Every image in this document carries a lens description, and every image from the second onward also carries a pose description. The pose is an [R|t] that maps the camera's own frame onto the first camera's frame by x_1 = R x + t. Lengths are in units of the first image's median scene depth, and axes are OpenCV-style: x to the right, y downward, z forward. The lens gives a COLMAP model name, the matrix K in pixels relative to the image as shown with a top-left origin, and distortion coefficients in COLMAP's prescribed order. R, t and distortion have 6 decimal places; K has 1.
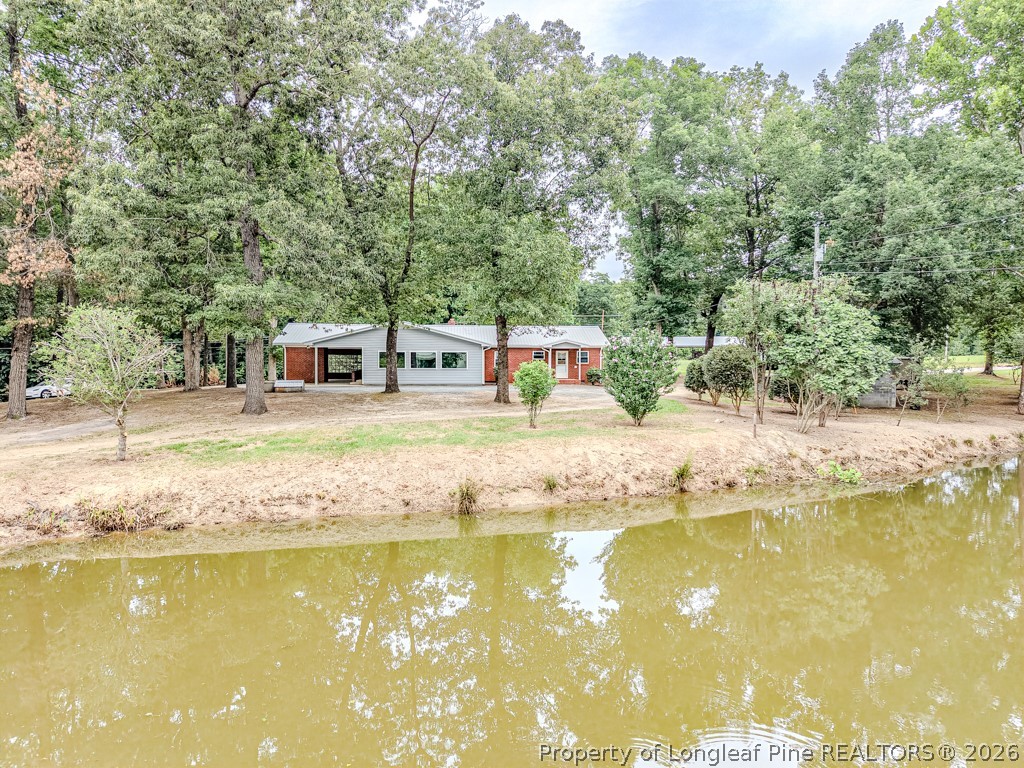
lens RADIAL K [[686.9, 0, 513.5], [0, 686.9, 388.0], [0, 0, 1]] dist [0.035851, -0.033093]
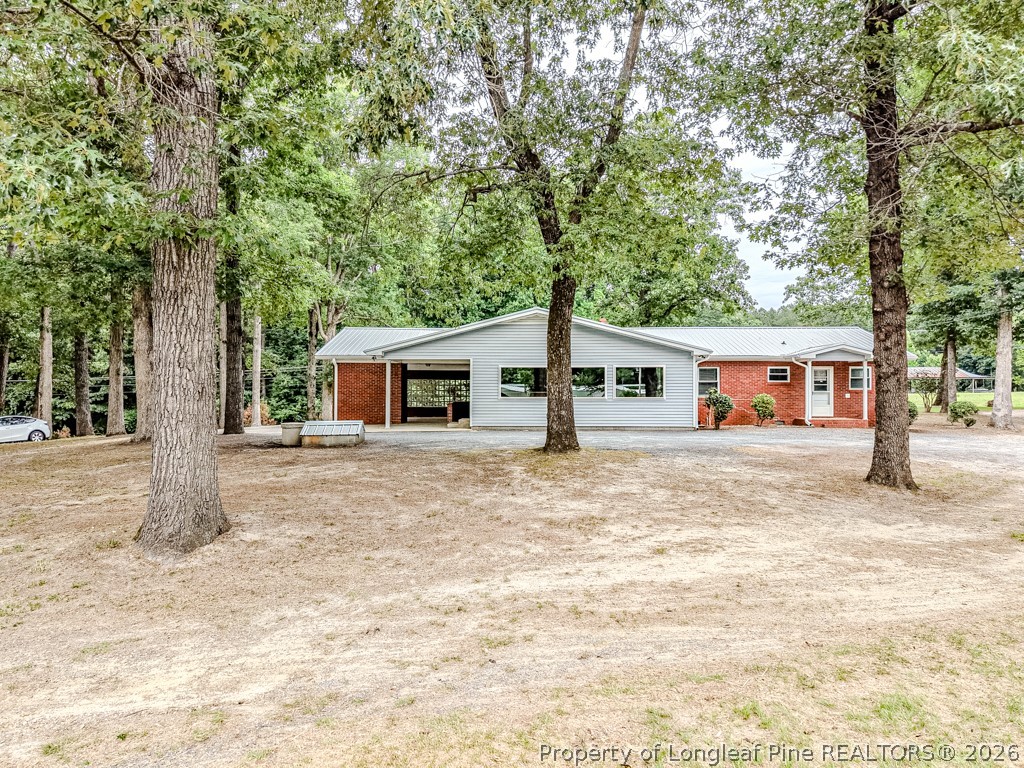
lens RADIAL K [[686.9, 0, 513.5], [0, 686.9, 388.0], [0, 0, 1]] dist [0.035851, -0.033093]
pose [[0.995280, -0.003074, -0.096994, -0.136517], [-0.002150, 0.998555, -0.053705, -0.007675], [0.097019, 0.053660, 0.993835, 0.473423]]
